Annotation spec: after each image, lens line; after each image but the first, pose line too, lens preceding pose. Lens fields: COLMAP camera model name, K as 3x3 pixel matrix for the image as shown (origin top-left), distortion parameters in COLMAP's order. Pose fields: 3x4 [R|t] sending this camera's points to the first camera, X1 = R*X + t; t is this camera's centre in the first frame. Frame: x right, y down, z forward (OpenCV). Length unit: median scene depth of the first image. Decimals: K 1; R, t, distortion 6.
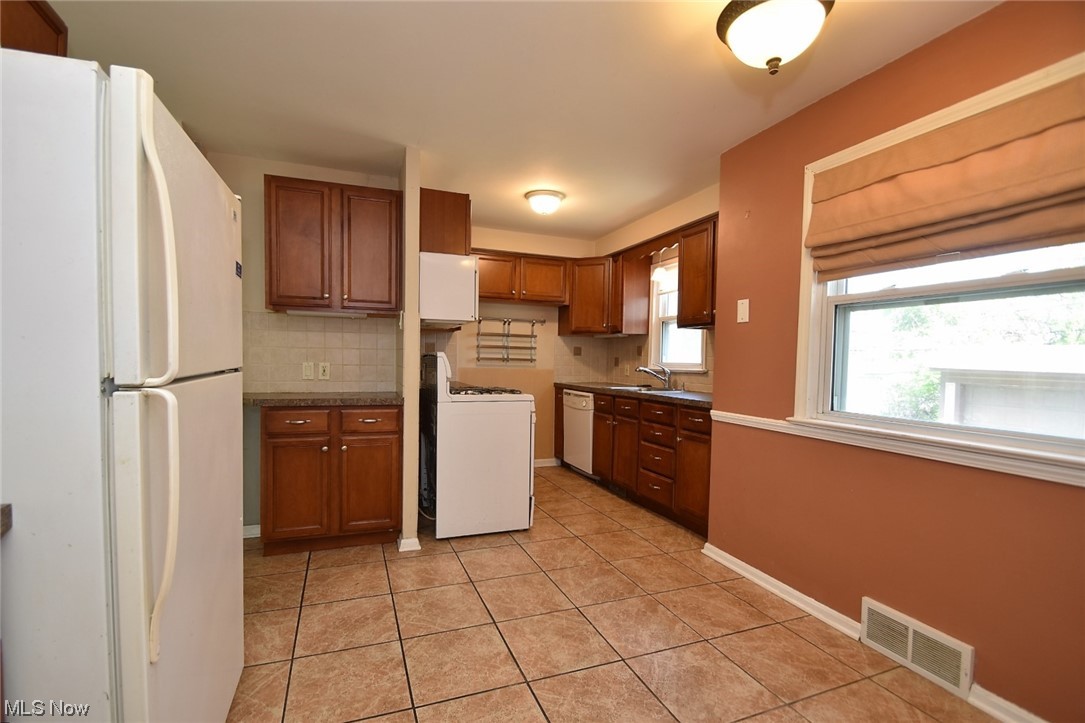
lens RADIAL K [[494.2, 0, 541.5], [0, 494.2, 368.5], [0, 0, 1]] dist [0.002732, 0.000149]
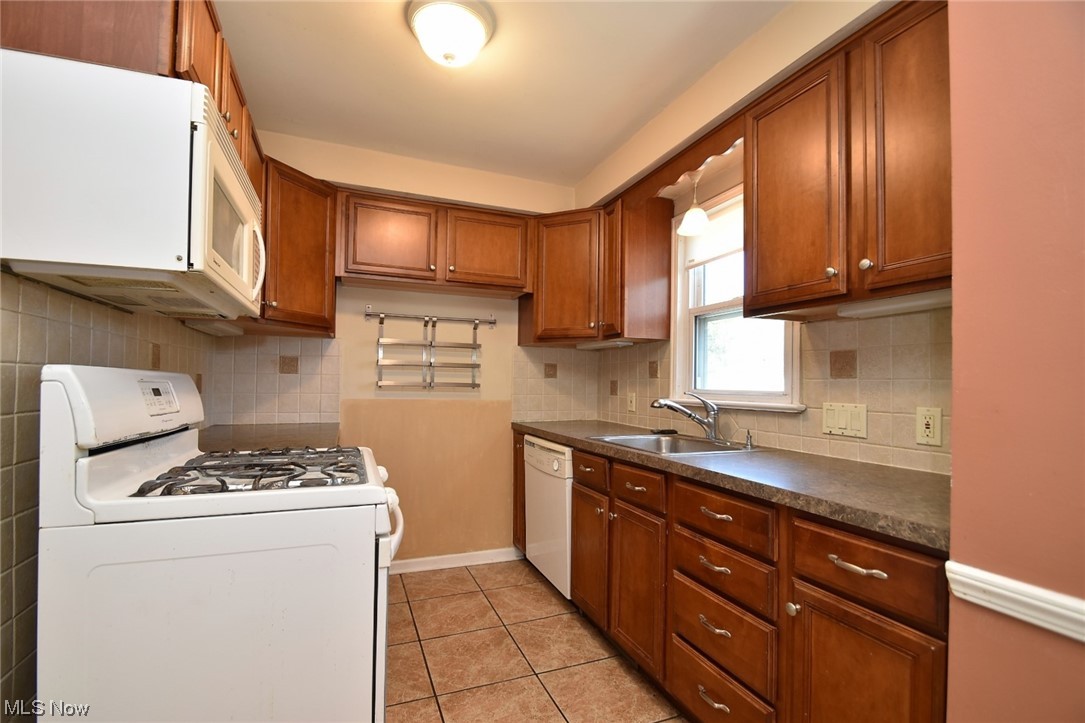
lens RADIAL K [[494.2, 0, 541.1], [0, 494.2, 365.8], [0, 0, 1]] dist [0.002732, 0.000149]
pose [[0.999948, -0.004574, 0.009095, 0.064193], [0.005049, 0.998587, -0.052892, -0.009843], [-0.008841, 0.052935, 0.998559, 0.439619]]
